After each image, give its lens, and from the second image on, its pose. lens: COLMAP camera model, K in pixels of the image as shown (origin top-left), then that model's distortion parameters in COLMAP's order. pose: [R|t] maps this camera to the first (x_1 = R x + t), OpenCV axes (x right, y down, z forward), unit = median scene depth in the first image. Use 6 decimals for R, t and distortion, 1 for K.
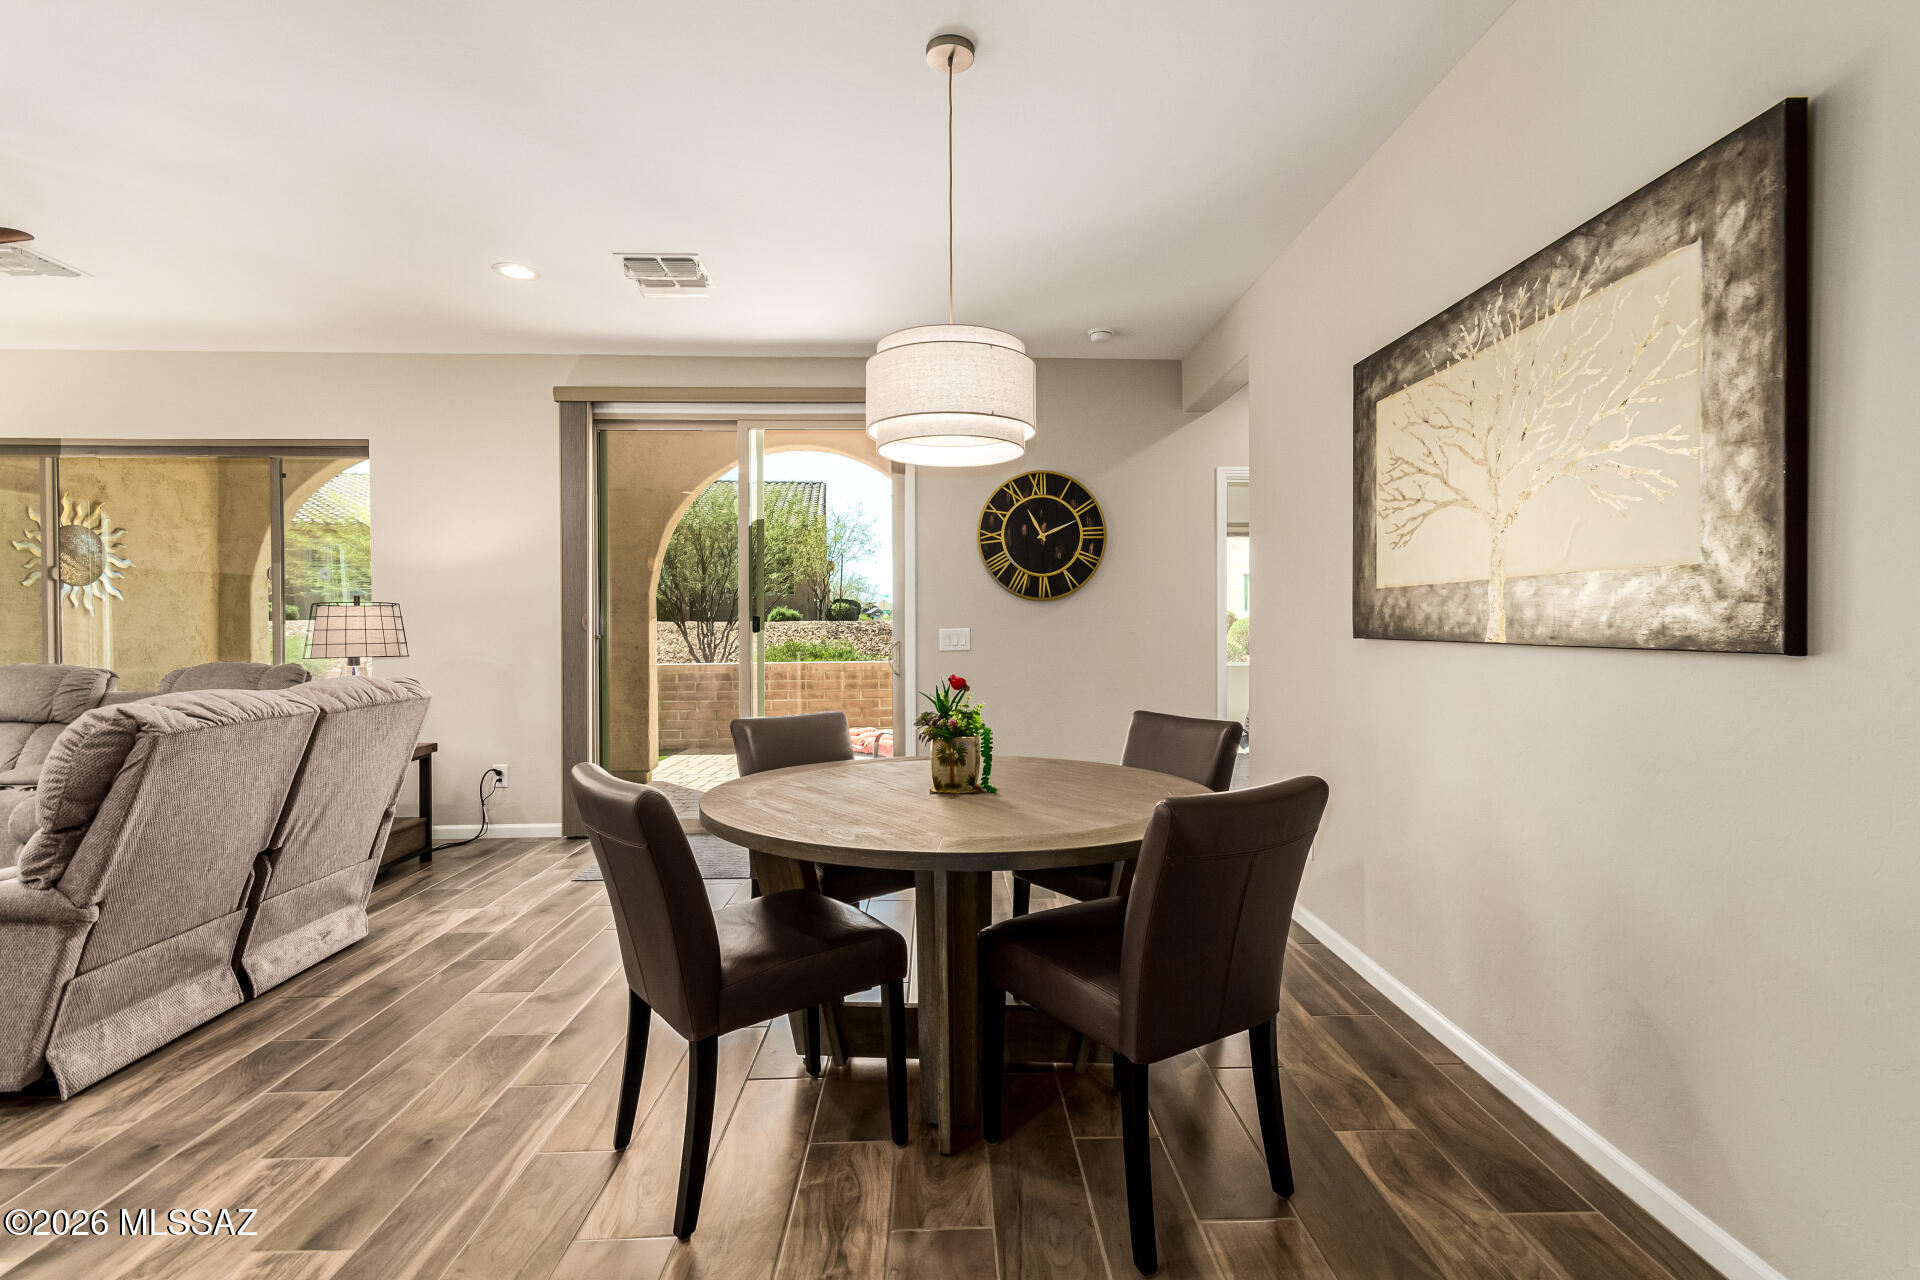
lens RADIAL K [[888.2, 0, 974.7], [0, 888.2, 635.0], [0, 0, 1]] dist [0.008109, -0.002607]
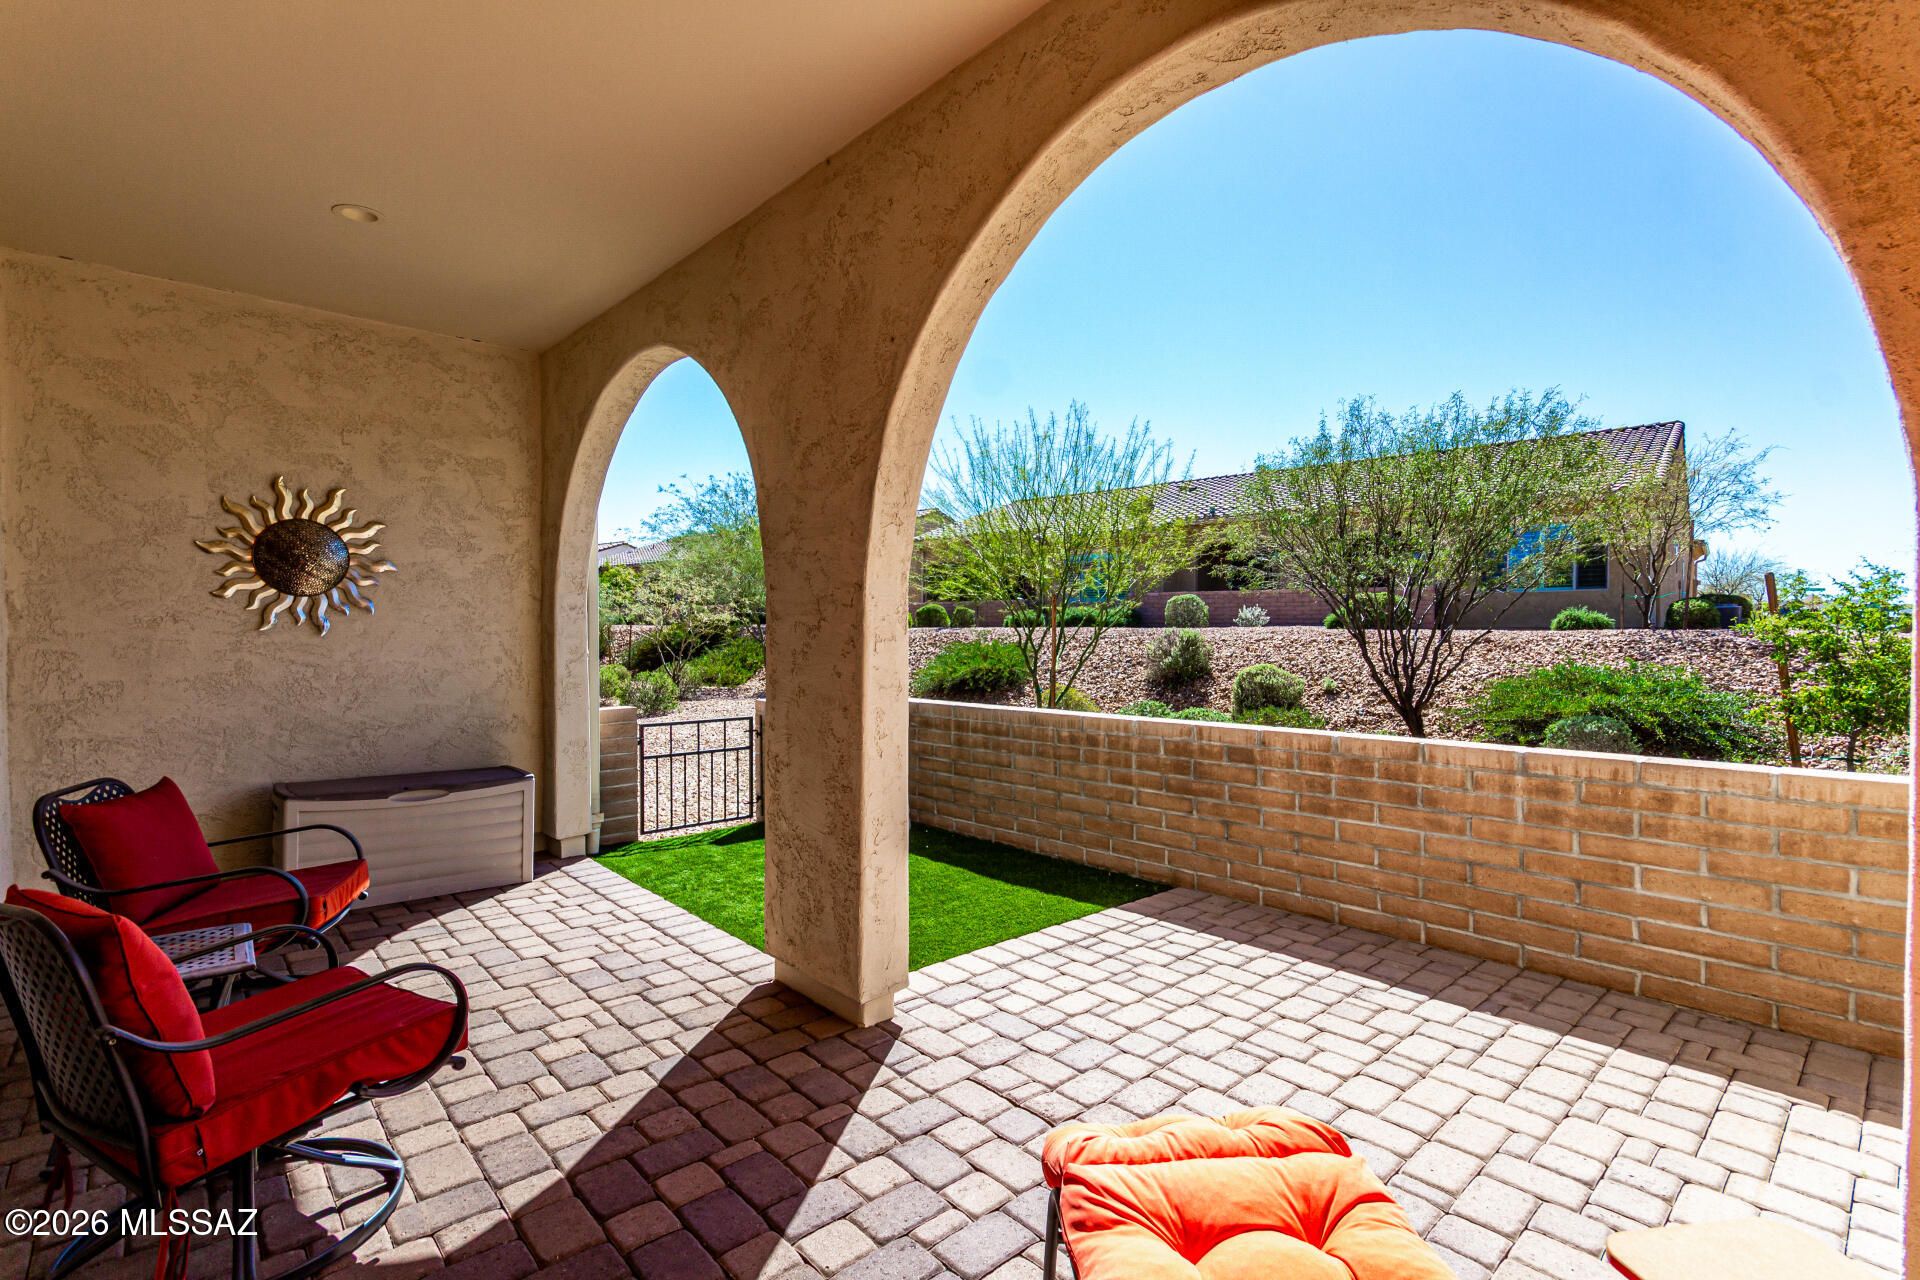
lens RADIAL K [[888.2, 0, 974.3], [0, 888.2, 639.9], [0, 0, 1]] dist [0.008109, -0.002607]
pose [[0.650580, 0.013859, -0.759312, -0.034261], [-0.012238, 0.999895, 0.007764, -0.063248], [0.759340, 0.004241, 0.650681, 2.008231]]
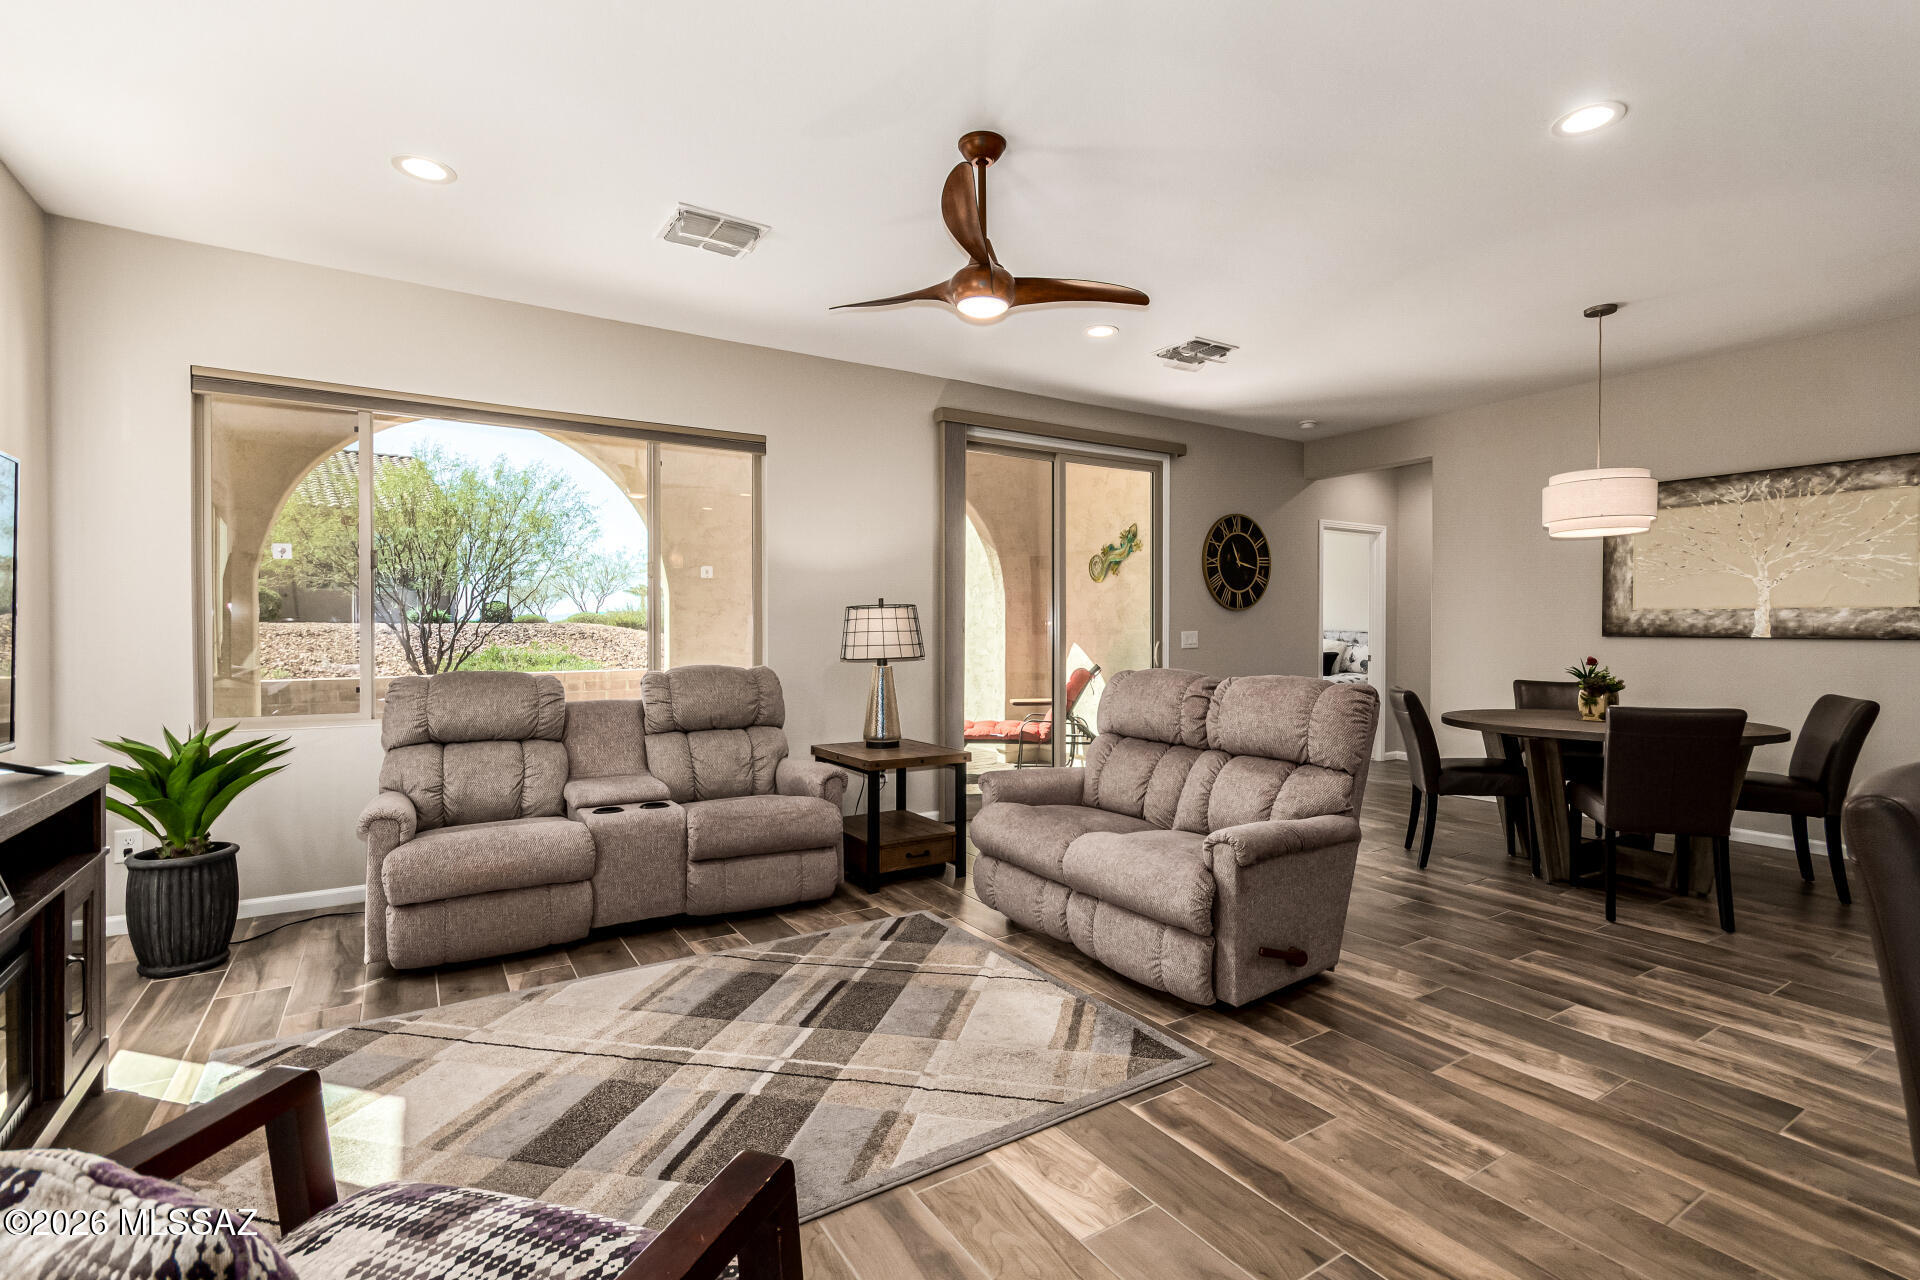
lens RADIAL K [[888.2, 0, 978.2], [0, 888.2, 637.6], [0, 0, 1]] dist [0.008109, -0.002607]
pose [[0.861728, -0.002757, 0.507362, -1.708256], [0.003288, 0.999995, -0.000151, 0.002495], [-0.507359, 0.001798, 0.861733, 0.072008]]
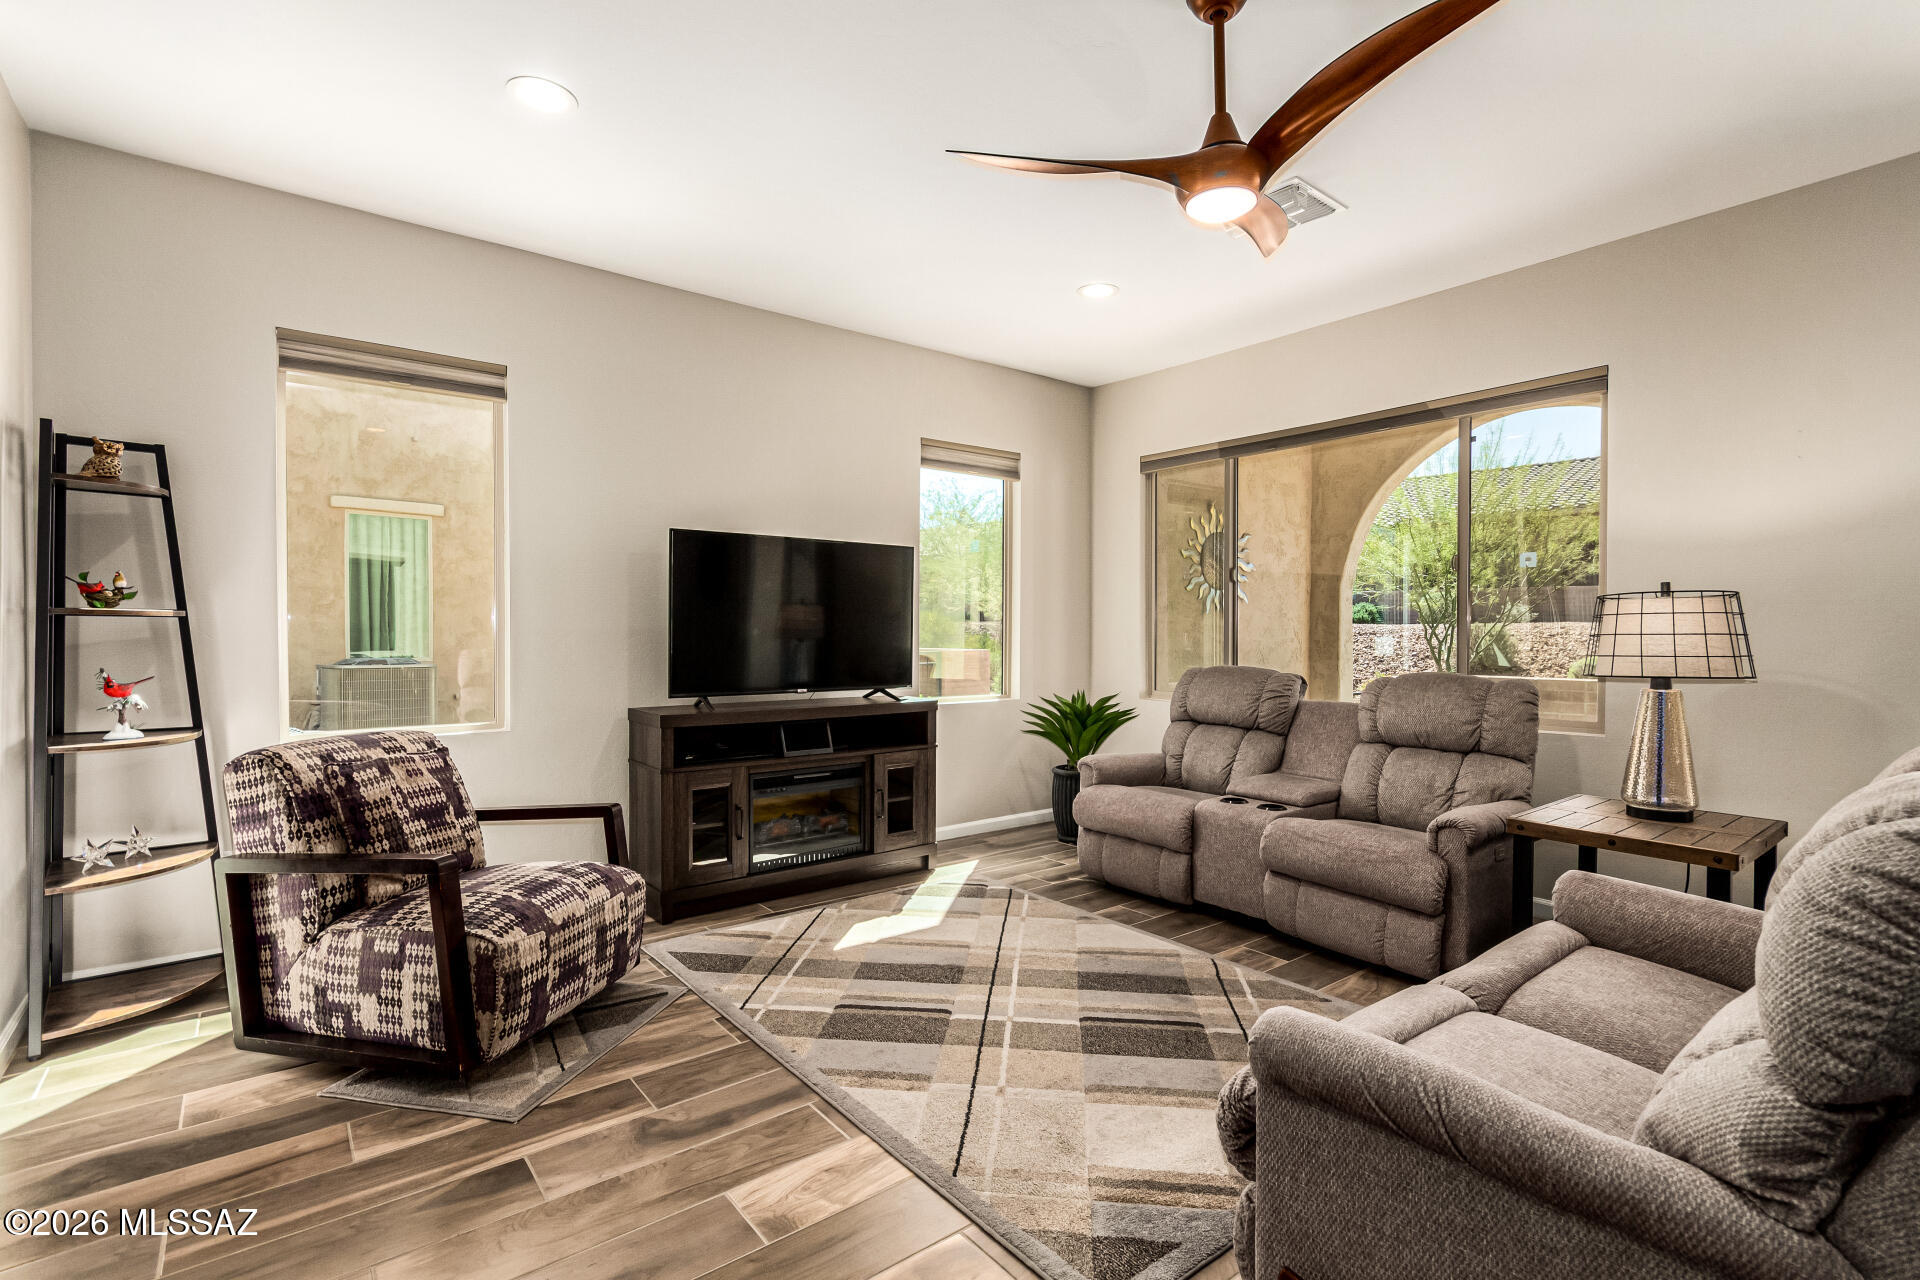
lens RADIAL K [[888.2, 0, 977.1], [0, 888.2, 641.6], [0, 0, 1]] dist [0.008109, -0.002607]
pose [[0.592532, 0.014500, -0.805417, -0.705524], [-0.012473, 0.999883, 0.008825, 0.000750], [0.805451, 0.004817, 0.592643, 0.319412]]
